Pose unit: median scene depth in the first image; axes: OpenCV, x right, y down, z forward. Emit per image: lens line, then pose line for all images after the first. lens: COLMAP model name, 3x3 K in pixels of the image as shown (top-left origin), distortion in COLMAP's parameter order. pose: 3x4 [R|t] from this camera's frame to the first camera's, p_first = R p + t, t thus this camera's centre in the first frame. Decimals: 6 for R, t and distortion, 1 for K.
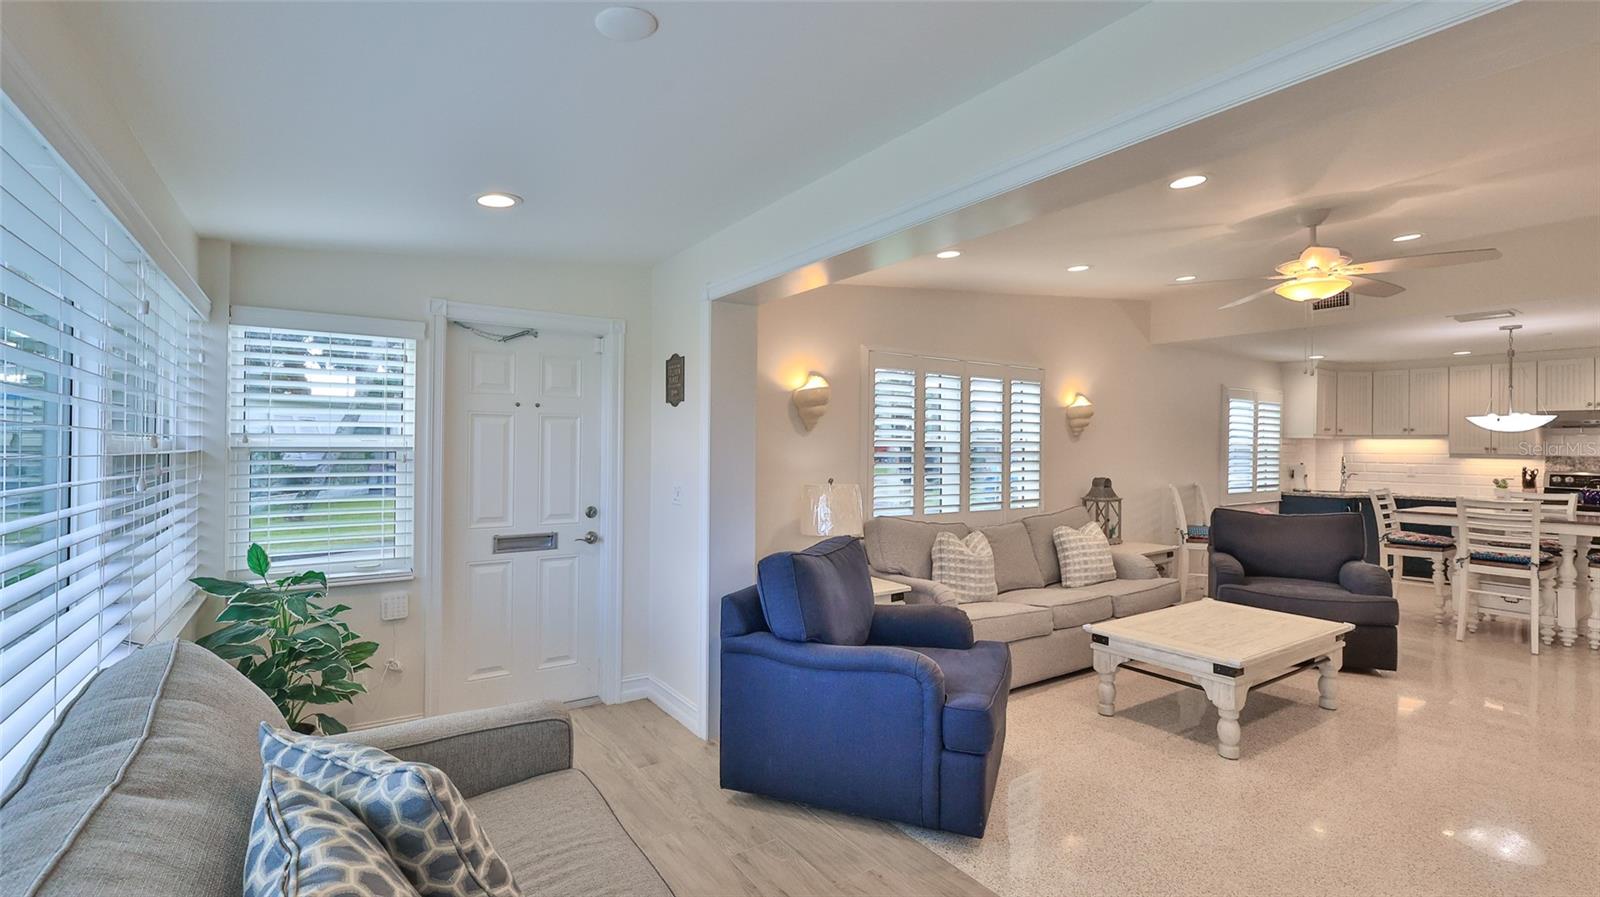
lens RADIAL K [[729.2, 0, 766.0], [0, 729.2, 445.0], [0, 0, 1]] dist [-0.000541, -0.000232]
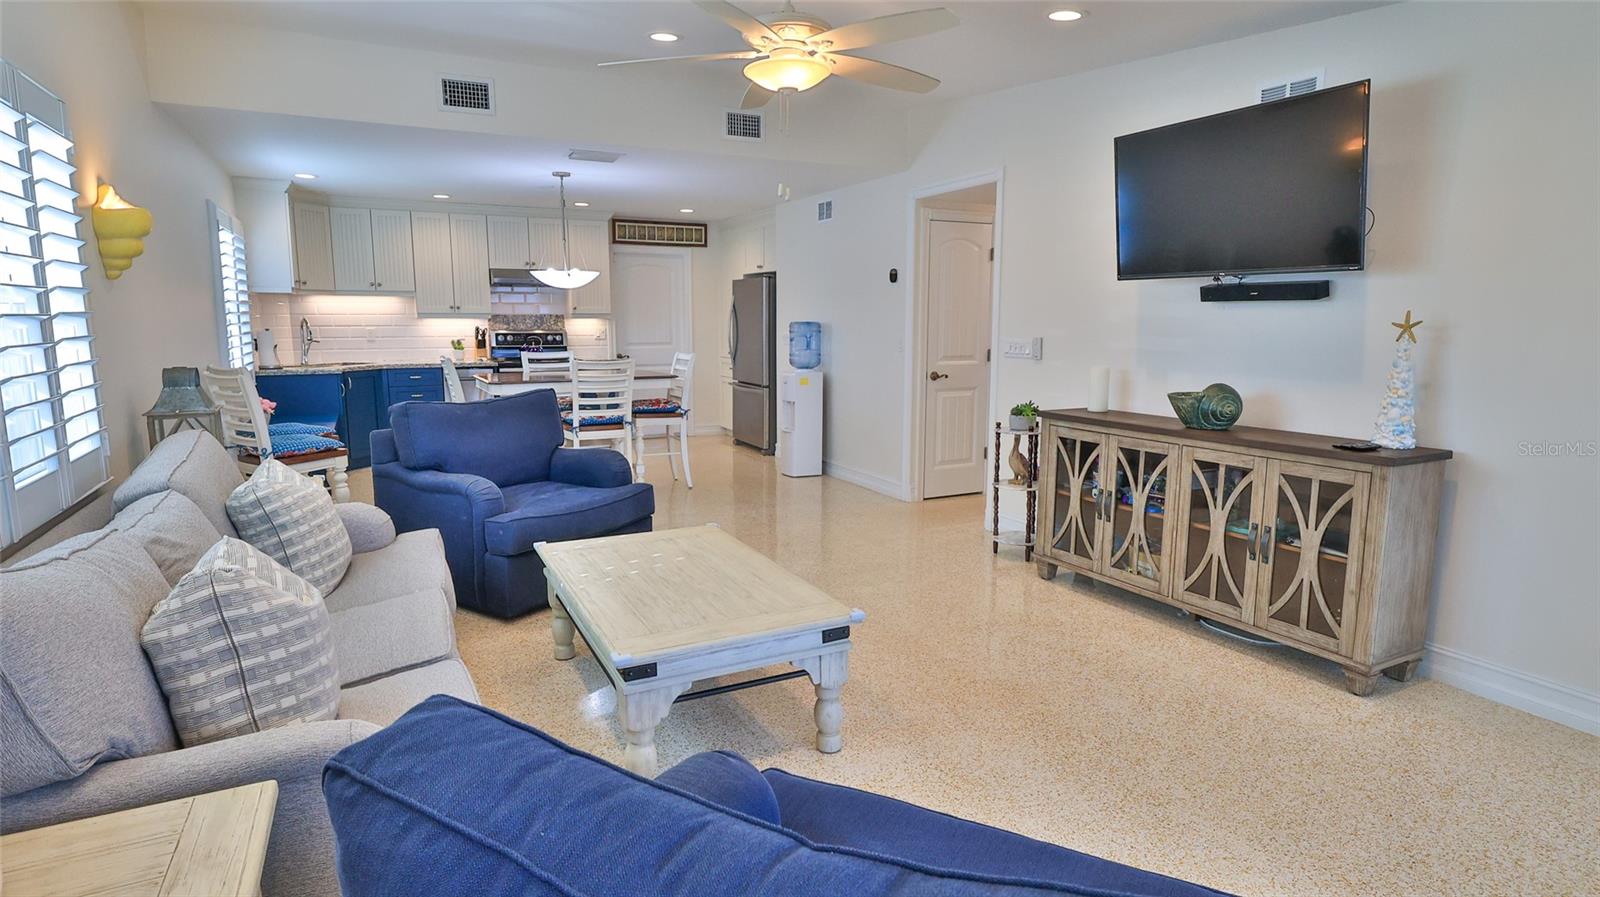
lens RADIAL K [[849.6, 0, 800.0], [0, 849.6, 448.5], [0, 0, 1]] dist [0.000992, 0.000239]
pose [[0.087061, -0.163667, 0.982666, -0.075297], [-0.000355, 0.986407, 0.164322, 0.005487], [-0.996203, -0.014654, 0.085819, 0.596142]]
